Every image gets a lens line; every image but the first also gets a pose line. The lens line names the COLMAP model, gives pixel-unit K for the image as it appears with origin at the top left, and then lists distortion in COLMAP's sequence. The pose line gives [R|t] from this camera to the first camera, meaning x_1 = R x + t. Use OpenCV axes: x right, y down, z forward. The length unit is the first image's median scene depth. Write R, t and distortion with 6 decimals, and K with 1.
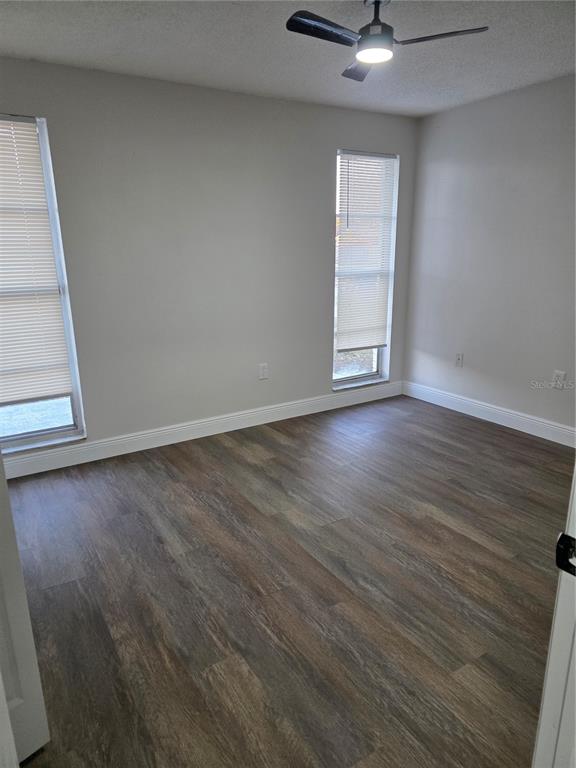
lens RADIAL K [[513.9, 0, 287.7], [0, 513.9, 386.1], [0, 0, 1]] dist [0.035170, -0.020108]
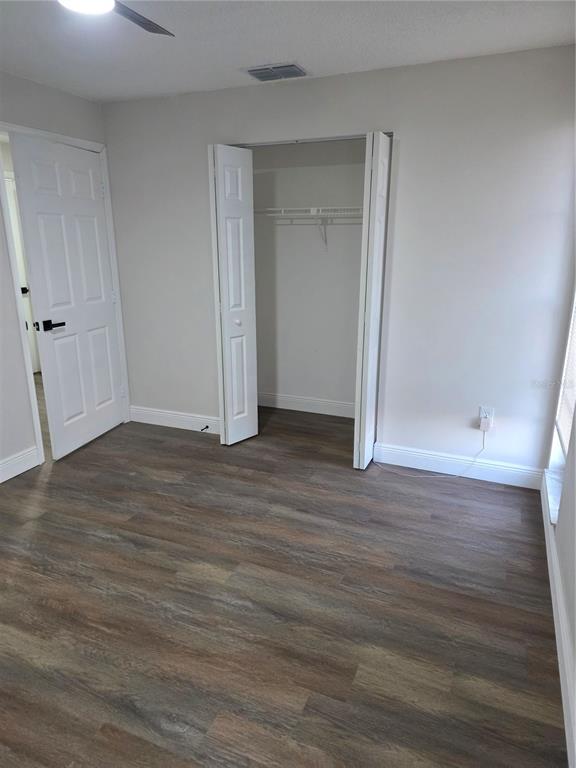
lens RADIAL K [[513.9, 0, 286.6], [0, 513.9, 384.1], [0, 0, 1]] dist [0.035170, -0.020108]
pose [[-0.819967, 0.175260, -0.544920, 0.375399], [-0.131963, 0.868453, 0.477887, -0.513572], [0.556992, 0.463760, -0.688975, 1.722418]]
